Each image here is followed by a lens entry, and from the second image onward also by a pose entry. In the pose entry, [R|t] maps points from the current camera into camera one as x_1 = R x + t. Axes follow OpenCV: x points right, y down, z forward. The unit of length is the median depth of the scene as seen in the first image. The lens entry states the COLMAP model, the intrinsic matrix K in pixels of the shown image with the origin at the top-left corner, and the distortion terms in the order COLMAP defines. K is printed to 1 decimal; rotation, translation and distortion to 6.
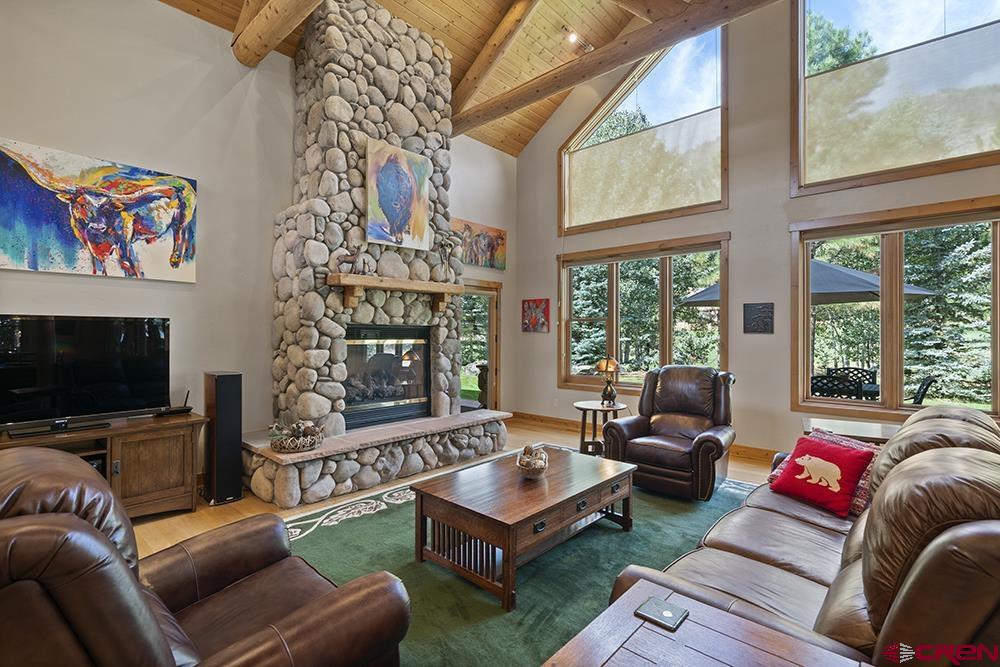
lens RADIAL K [[455.4, 0, 496.5], [0, 455.4, 331.2], [0, 0, 1]] dist [-0.004601, 0.002955]
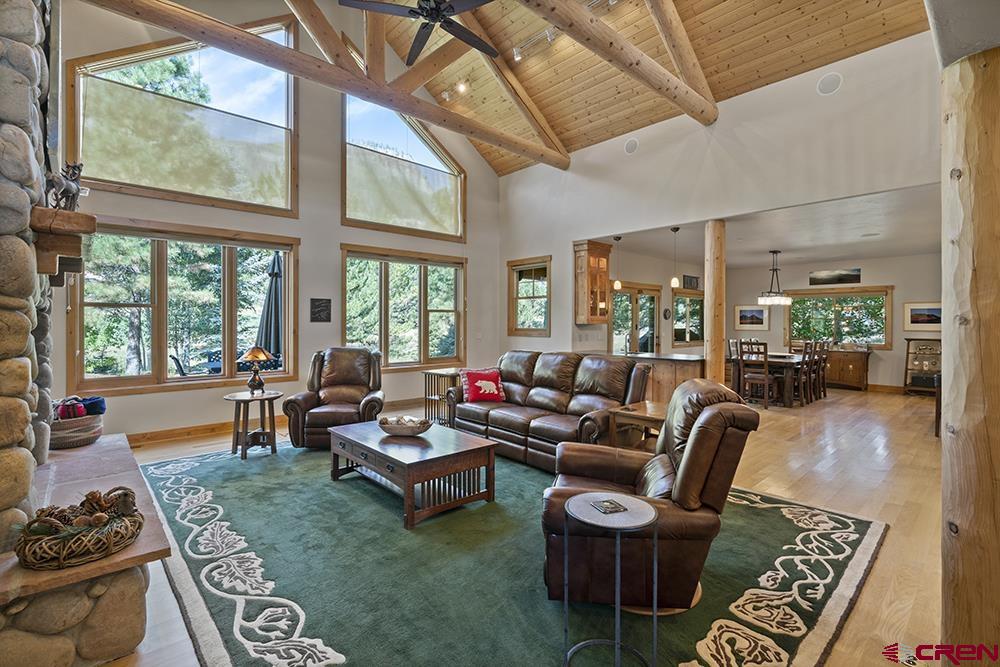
lens RADIAL K [[455.4, 0, 492.3], [0, 455.4, 323.6], [0, 0, 1]] dist [-0.004601, 0.002955]
pose [[0.098508, -0.006791, 0.995113, -0.755962], [-0.001582, 0.999974, 0.006981, -0.000082], [-0.995135, -0.002262, 0.098495, 0.418223]]
